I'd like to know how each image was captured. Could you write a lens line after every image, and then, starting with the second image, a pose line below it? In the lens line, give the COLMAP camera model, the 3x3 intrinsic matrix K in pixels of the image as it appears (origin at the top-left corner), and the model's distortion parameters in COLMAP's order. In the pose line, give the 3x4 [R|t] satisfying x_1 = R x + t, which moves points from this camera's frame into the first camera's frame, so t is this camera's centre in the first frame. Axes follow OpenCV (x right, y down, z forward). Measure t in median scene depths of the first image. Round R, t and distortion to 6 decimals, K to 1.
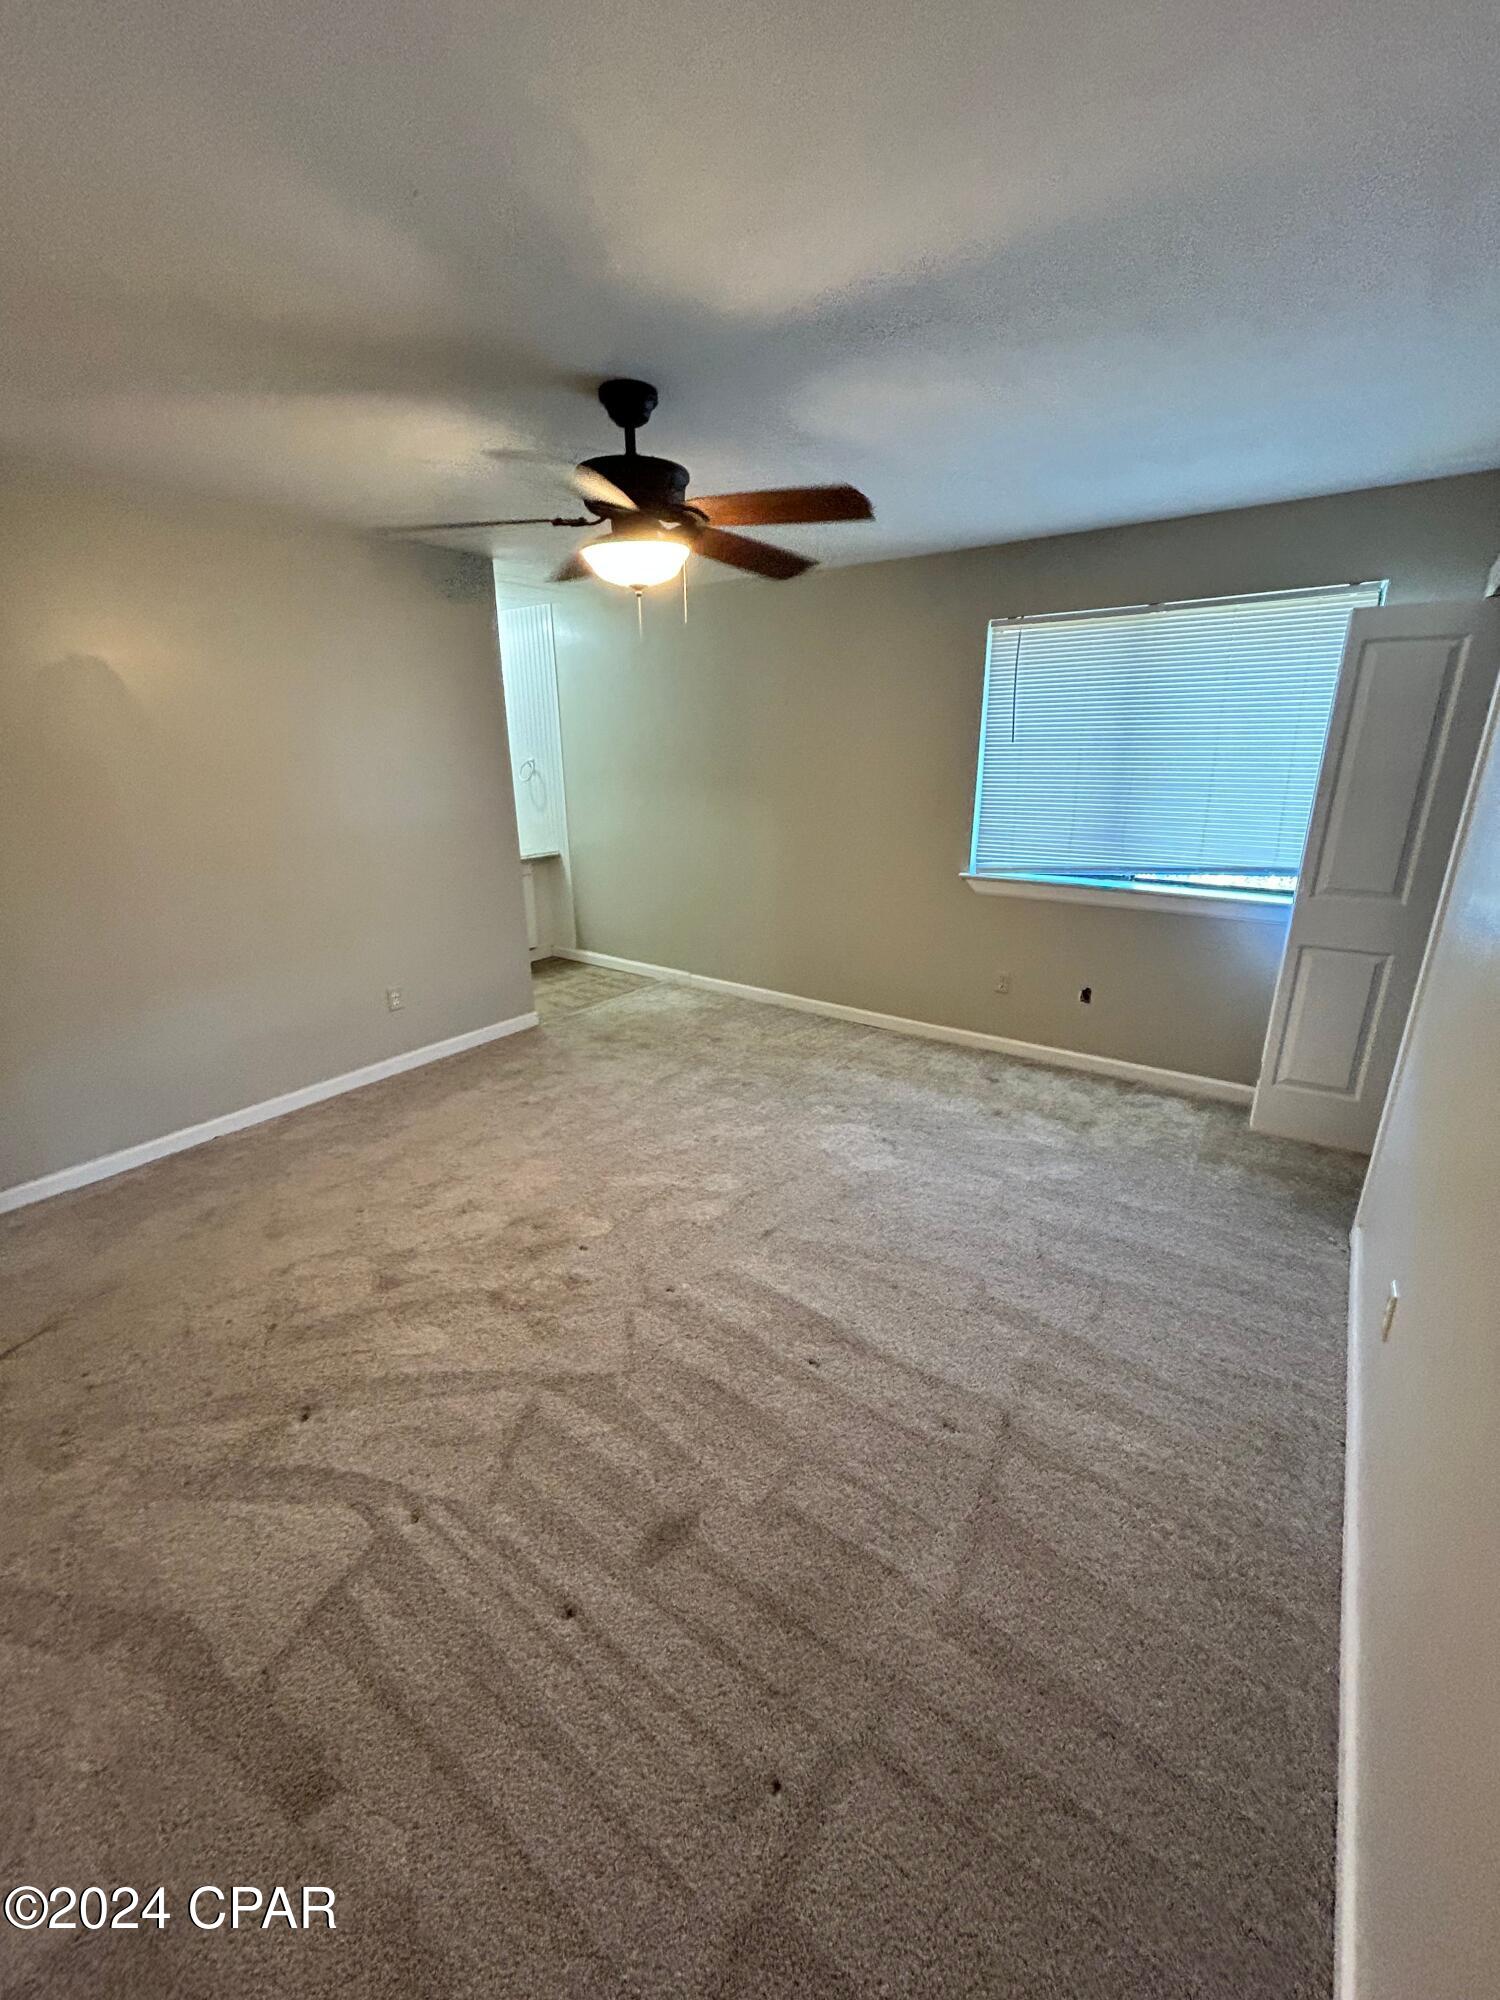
lens RADIAL K [[812.1, 0, 752.4], [0, 812.1, 1000.6], [0, 0, 1]] dist [0.002190, 0.000593]
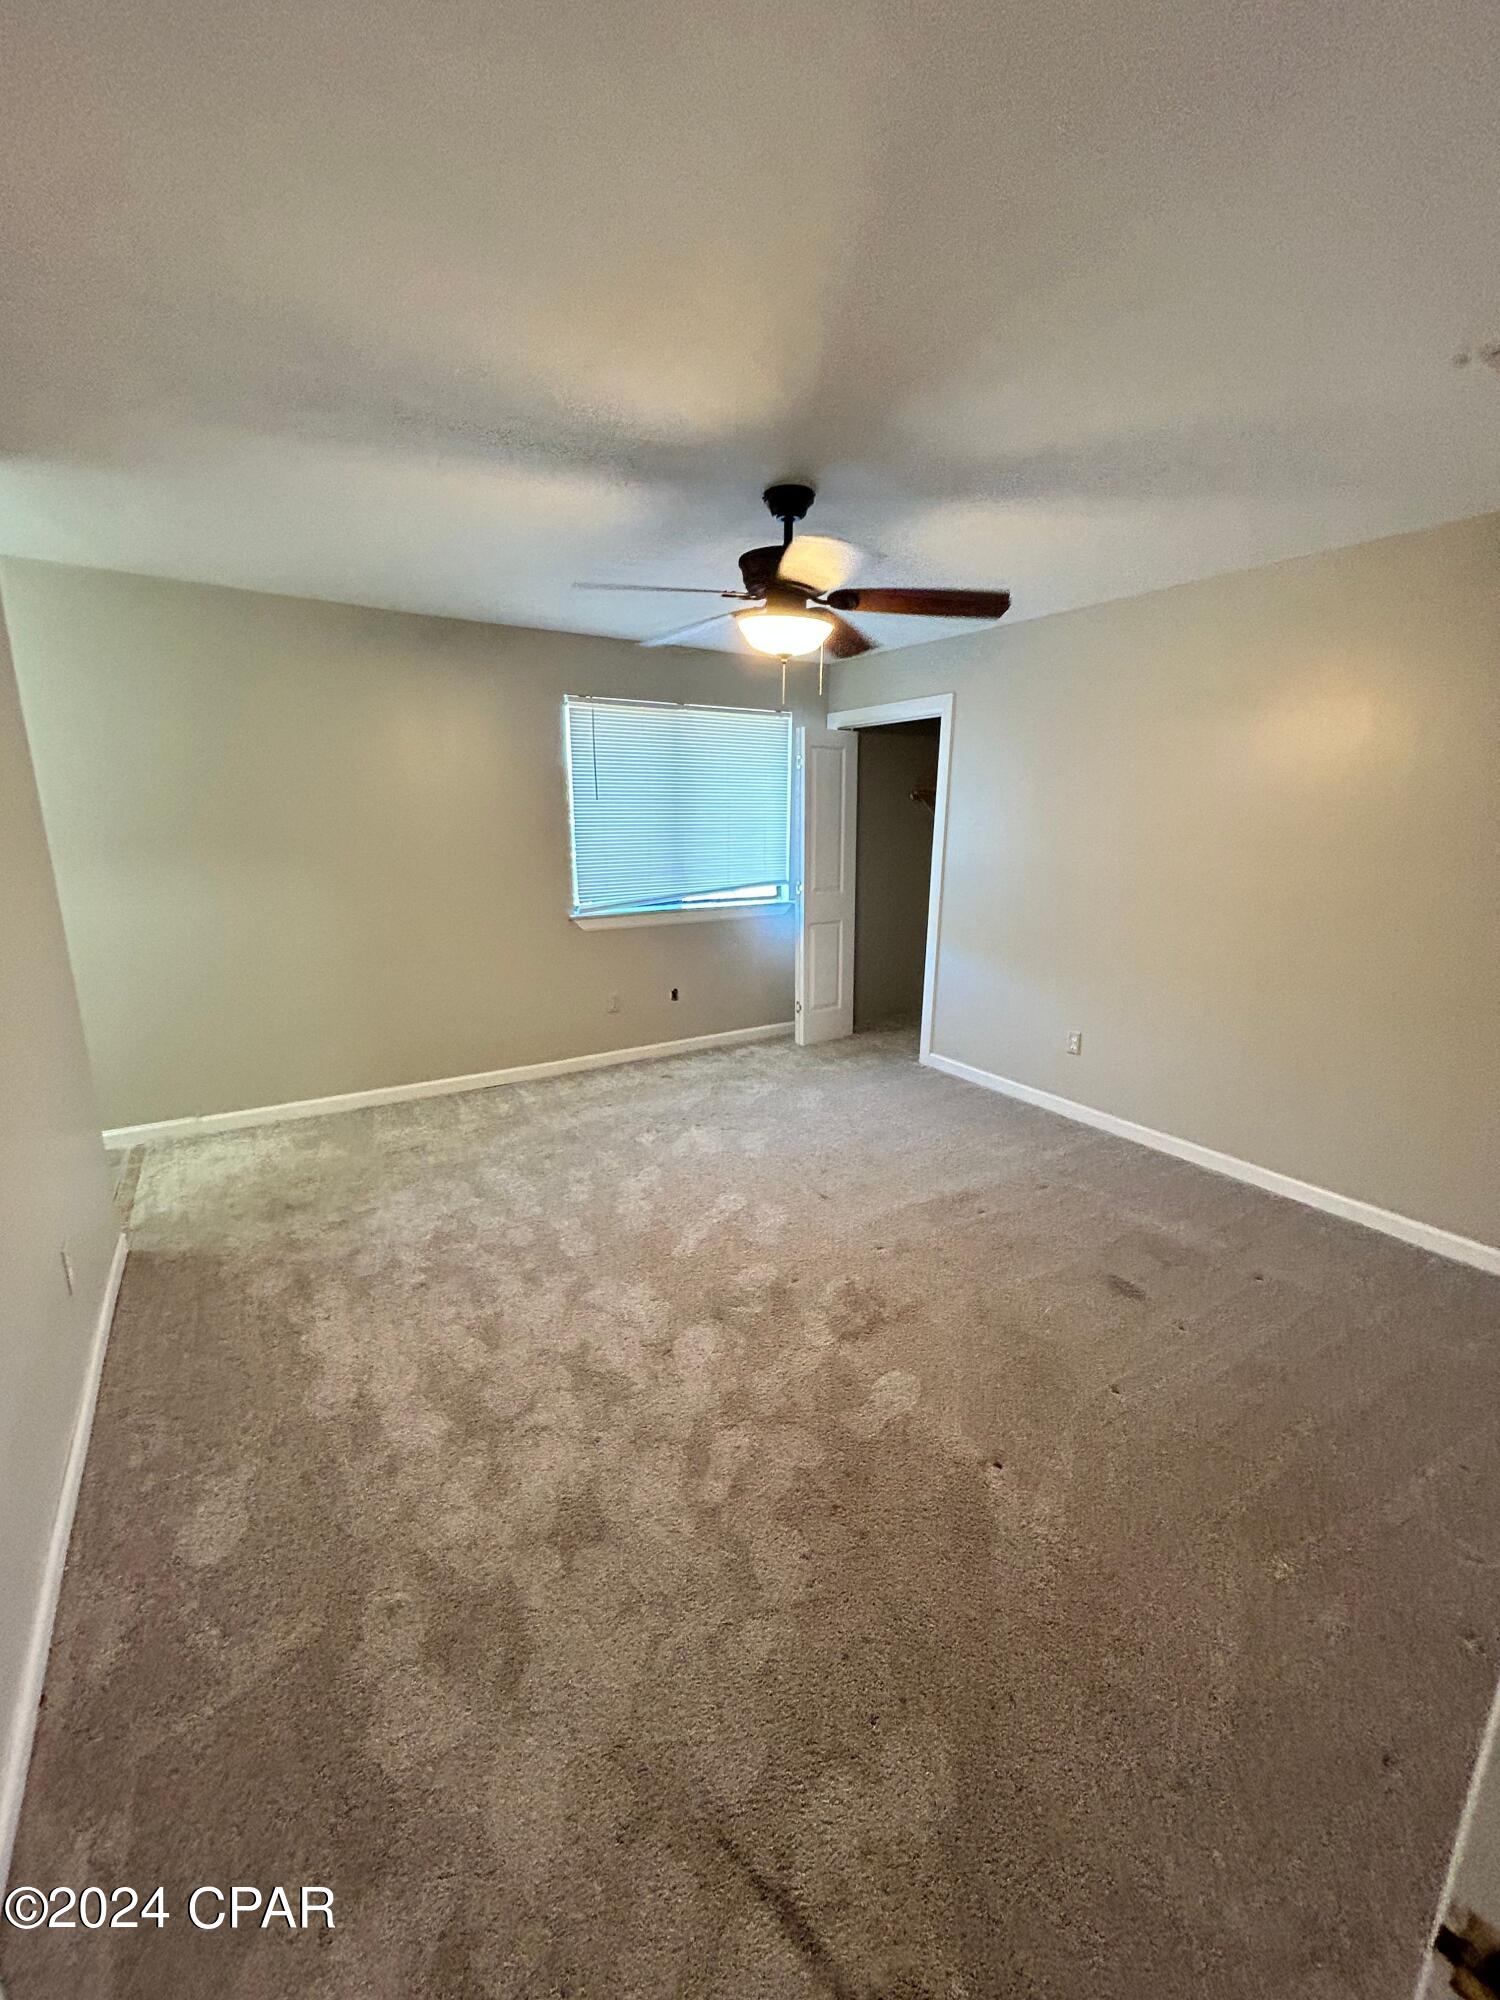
lens RADIAL K [[812.1, 0, 752.4], [0, 812.1, 1000.6], [0, 0, 1]] dist [0.002190, 0.000593]
pose [[0.366330, -0.205465, 0.907517, -0.745952], [0.276301, 0.955344, 0.104761, -0.103038], [-0.888516, 0.212371, 0.406742, 0.391661]]
